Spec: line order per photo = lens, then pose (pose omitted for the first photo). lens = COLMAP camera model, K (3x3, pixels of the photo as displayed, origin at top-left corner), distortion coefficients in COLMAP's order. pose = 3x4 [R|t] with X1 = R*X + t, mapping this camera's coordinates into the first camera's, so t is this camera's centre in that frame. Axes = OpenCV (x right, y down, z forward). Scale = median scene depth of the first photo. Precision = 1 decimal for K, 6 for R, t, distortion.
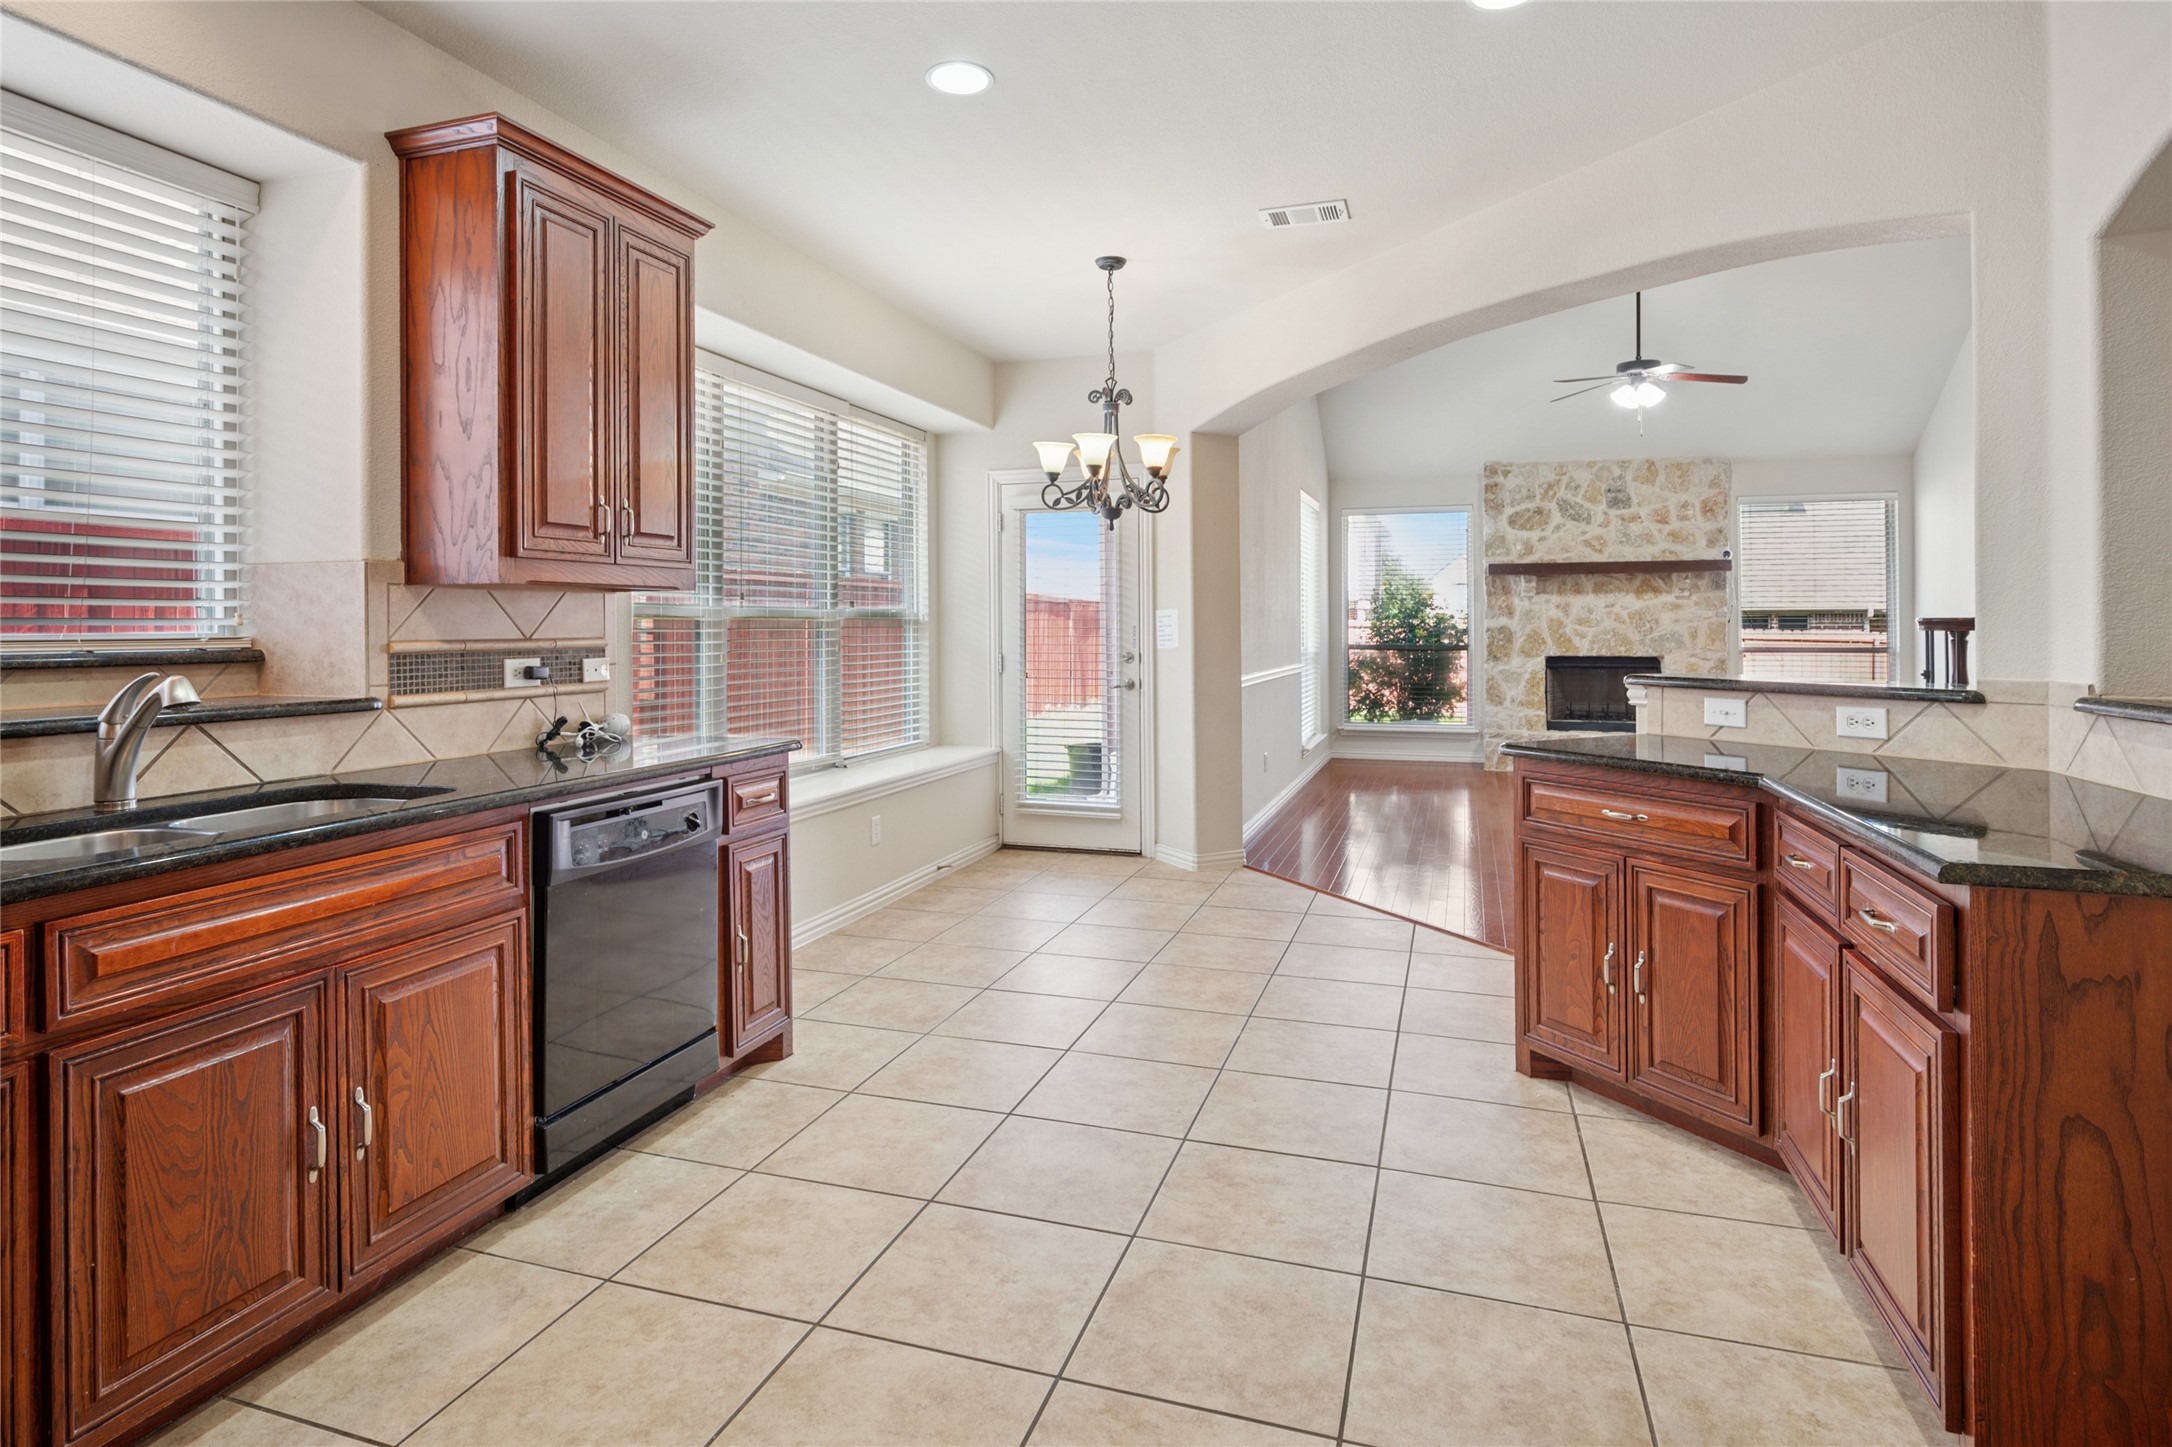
lens RADIAL K [[1126.7, 0, 1096.7], [0, 1126.7, 628.9], [0, 0, 1]] dist [0.005636, -0.002329]
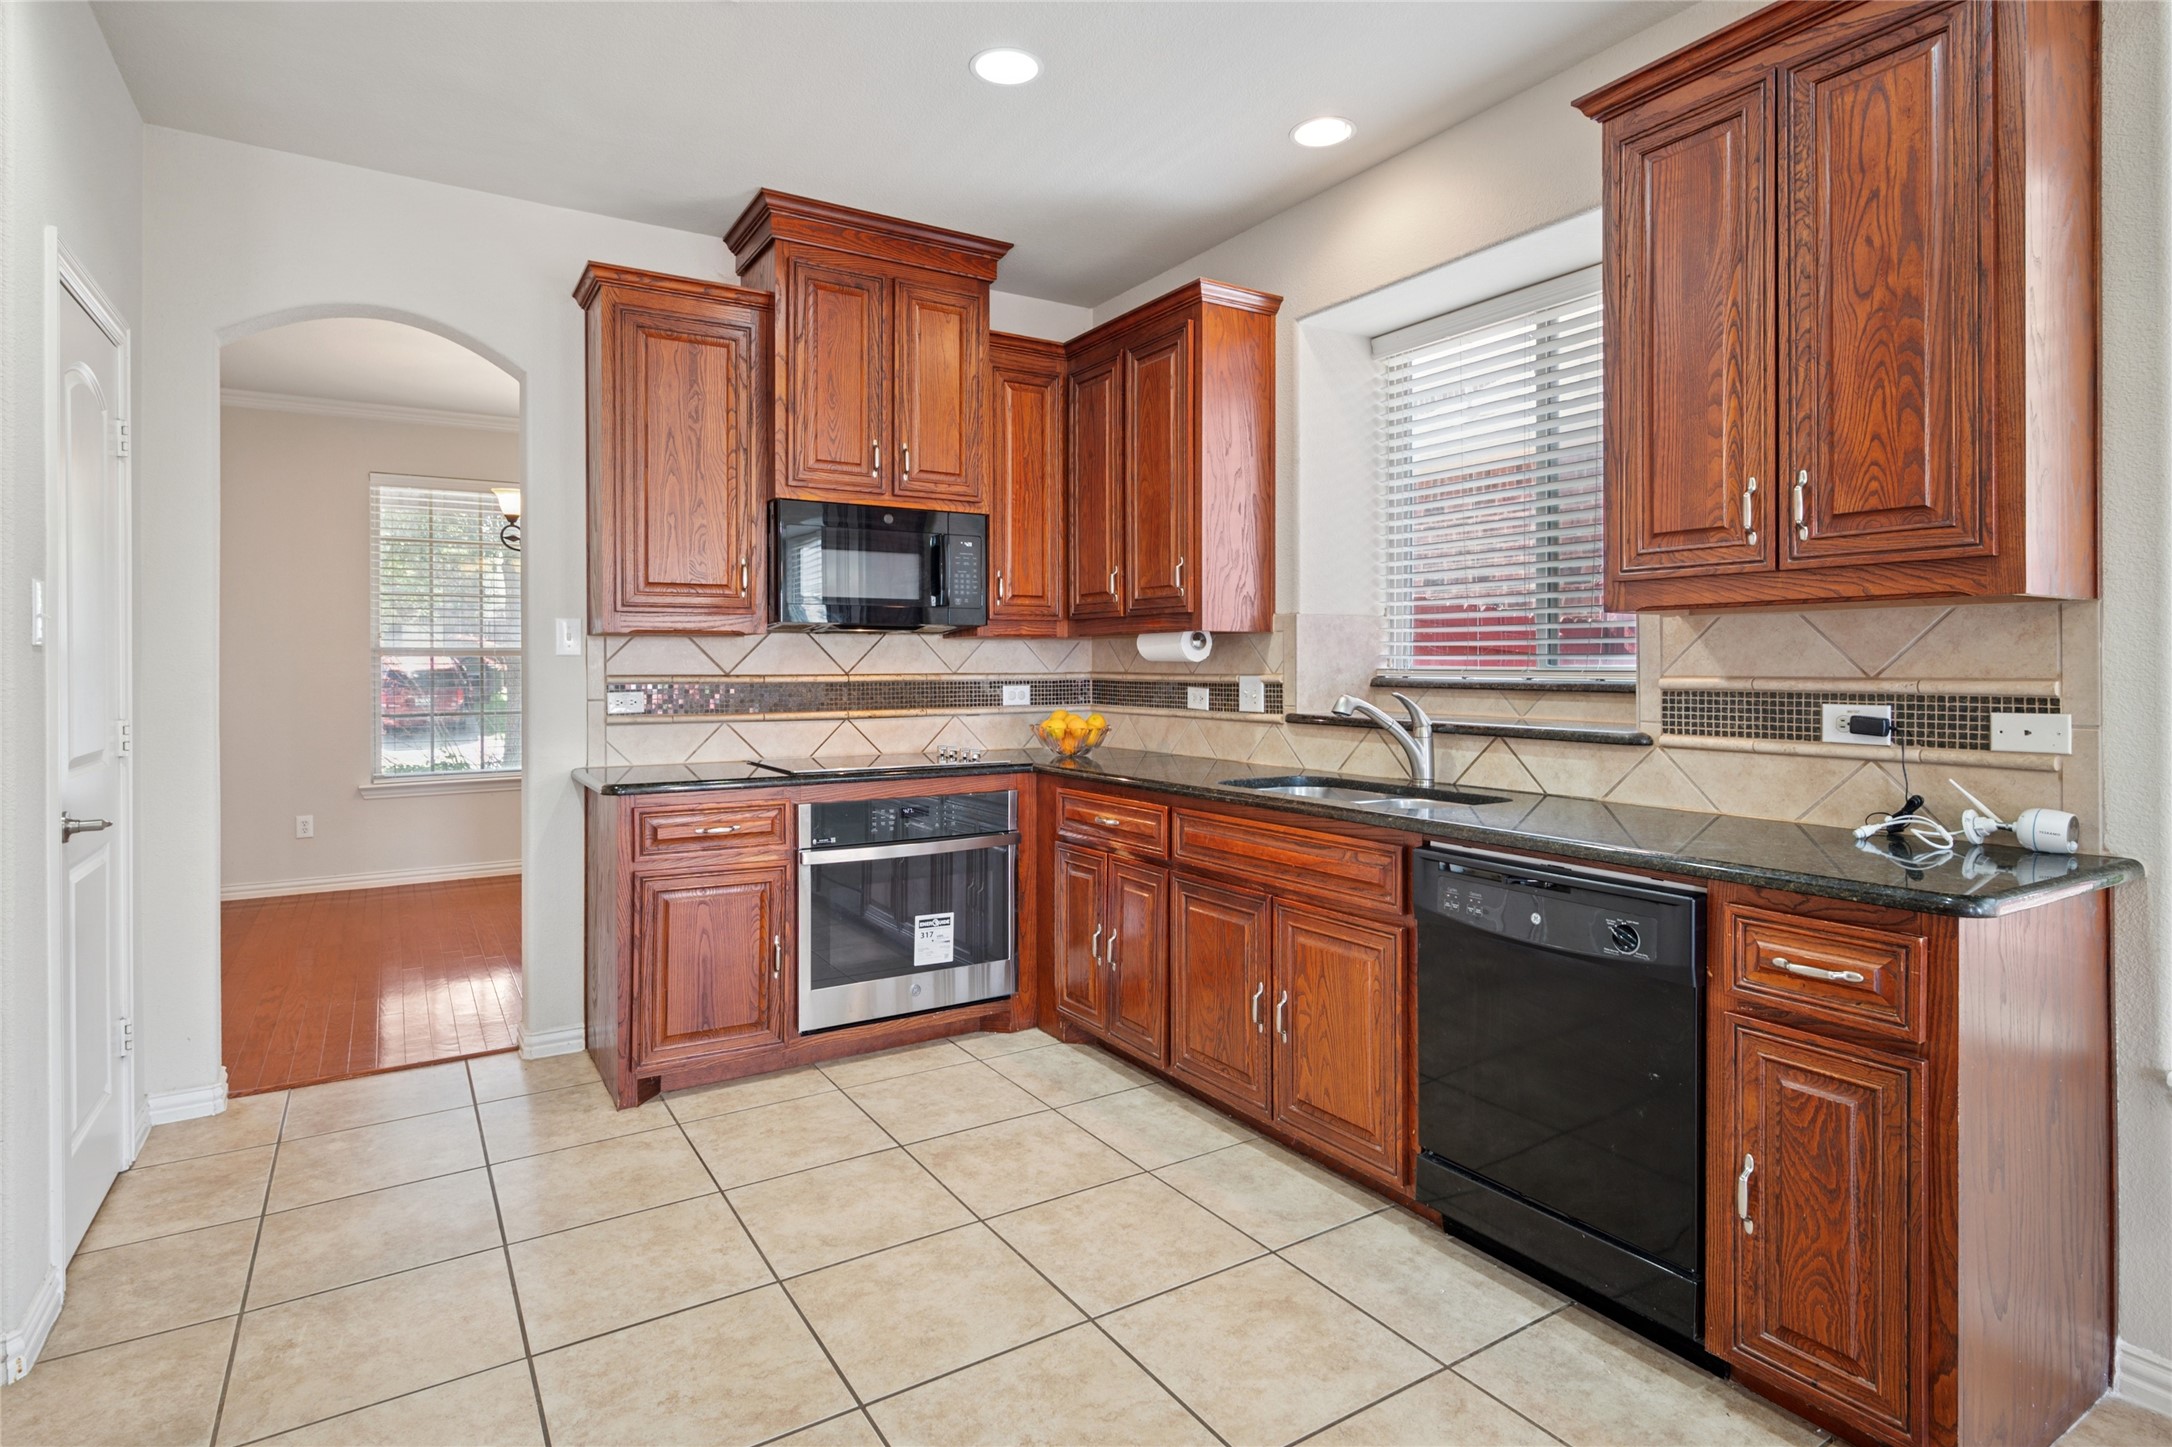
lens RADIAL K [[1126.7, 0, 1080.4], [0, 1126.7, 661.6], [0, 0, 1]] dist [0.005636, -0.002329]
pose [[-0.645407, 0.005050, -0.763822, 0.422348], [0.003535, 0.999987, 0.003625, -0.006778], [0.763831, -0.000361, -0.645417, 1.244630]]
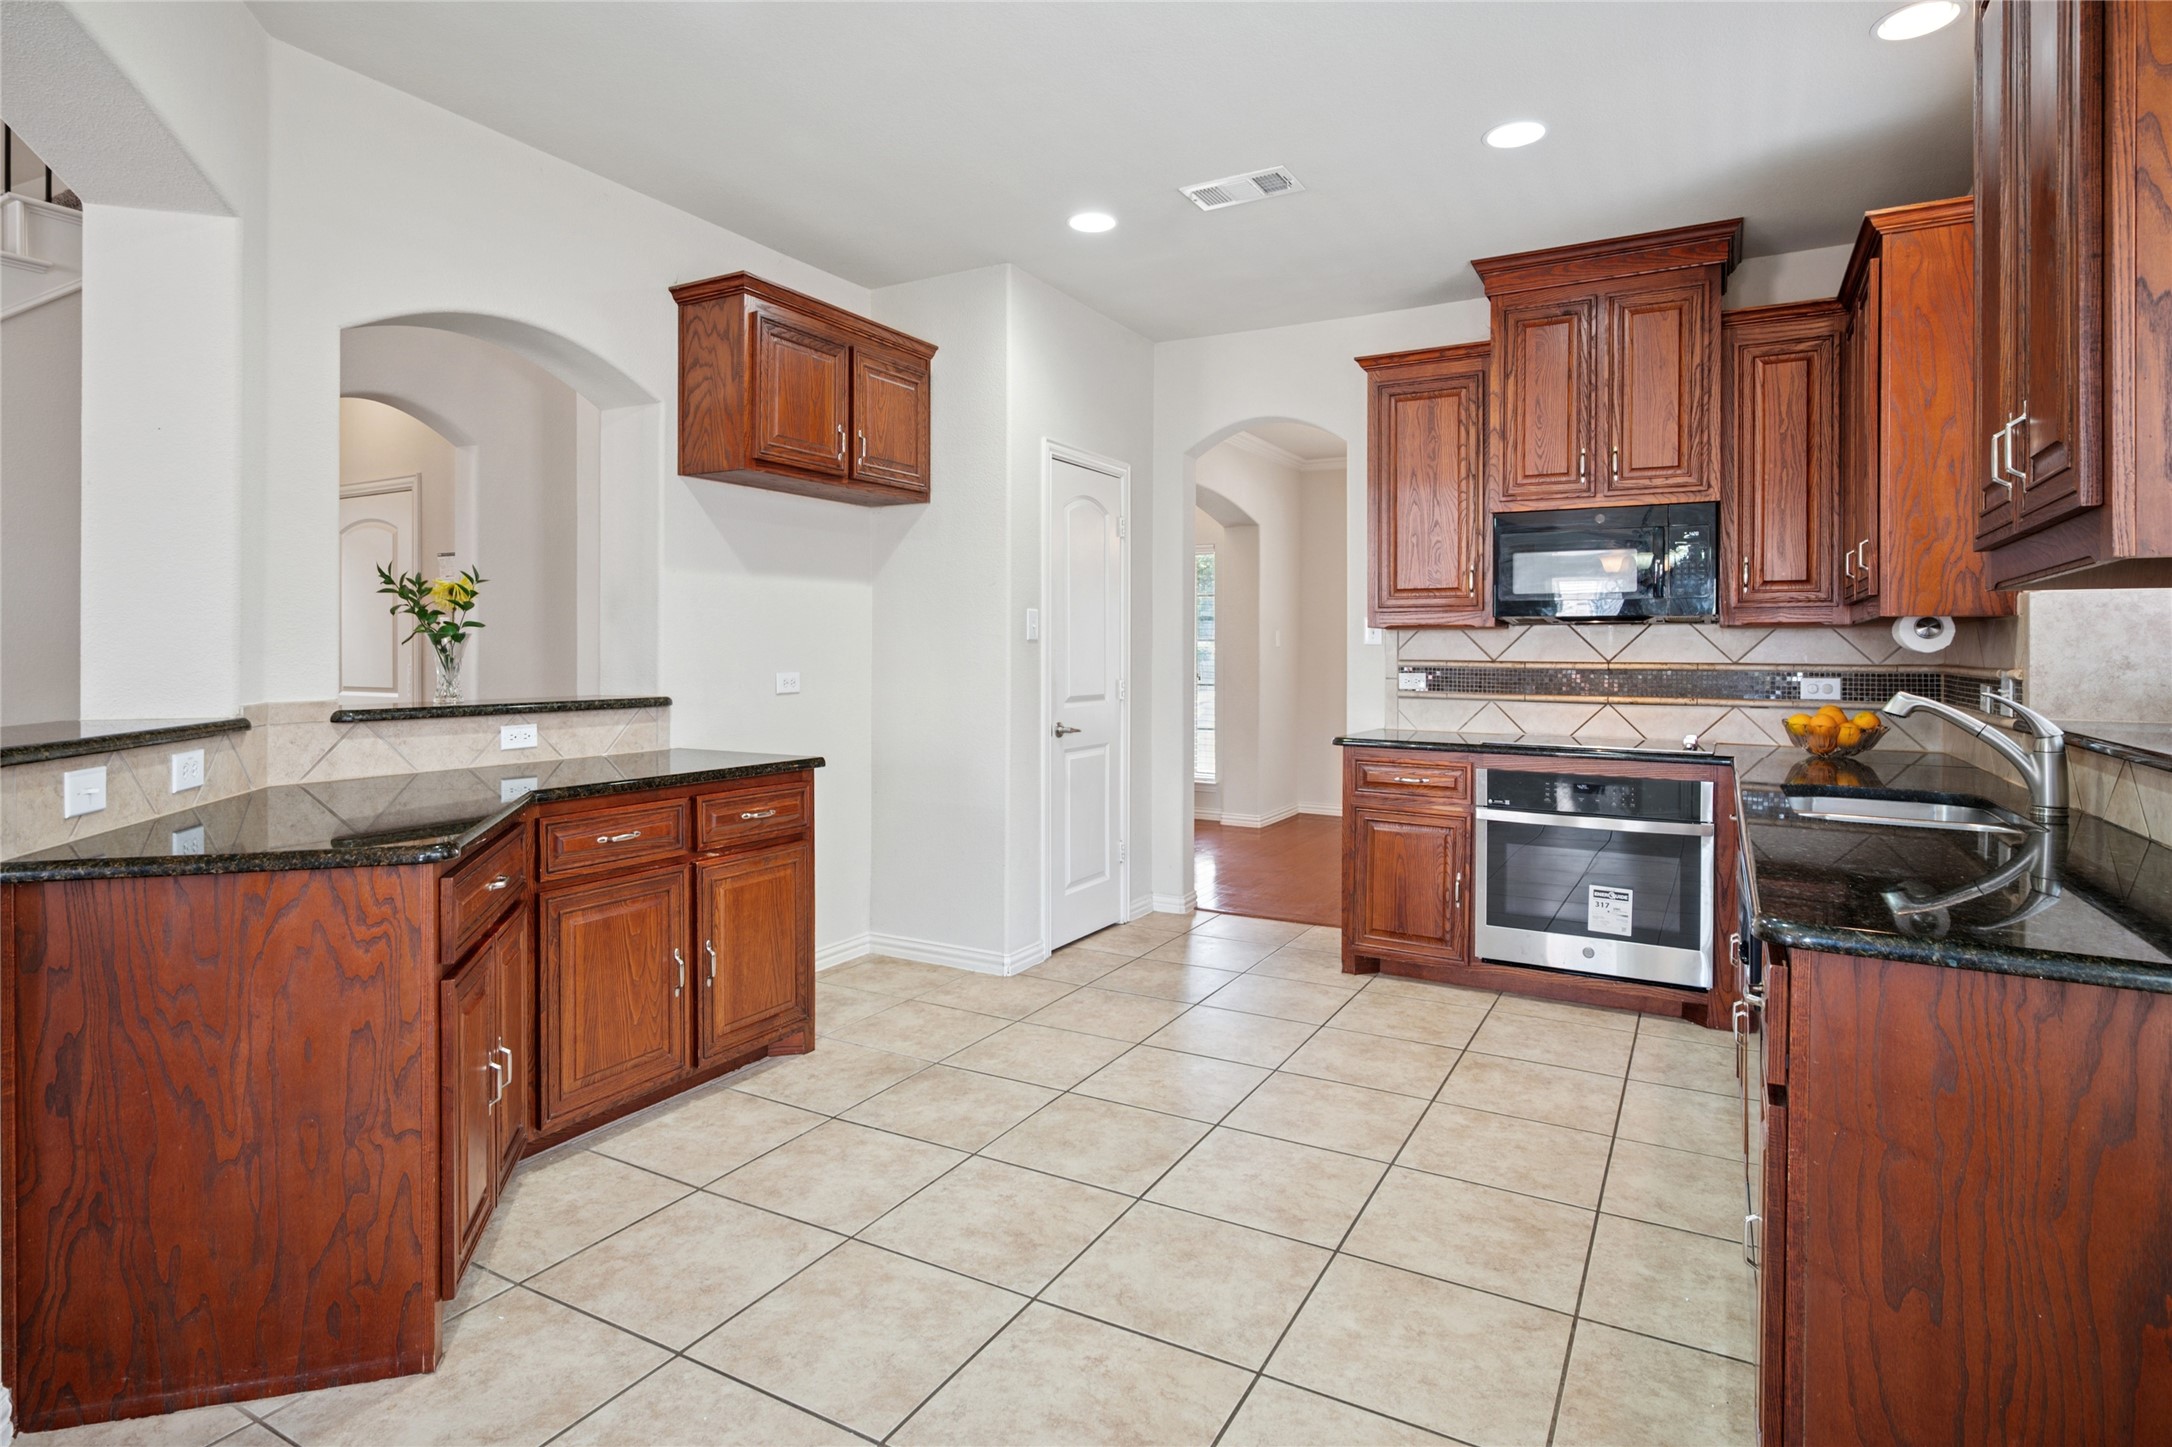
lens RADIAL K [[1126.7, 0, 1077.5], [0, 1126.7, 658.4], [0, 0, 1]] dist [0.005636, -0.002329]
pose [[-0.978402, -0.001794, 0.206702, -0.116340], [-0.000101, 0.999966, 0.008201, -0.004561], [-0.206710, 0.008003, -0.978370, 1.783298]]
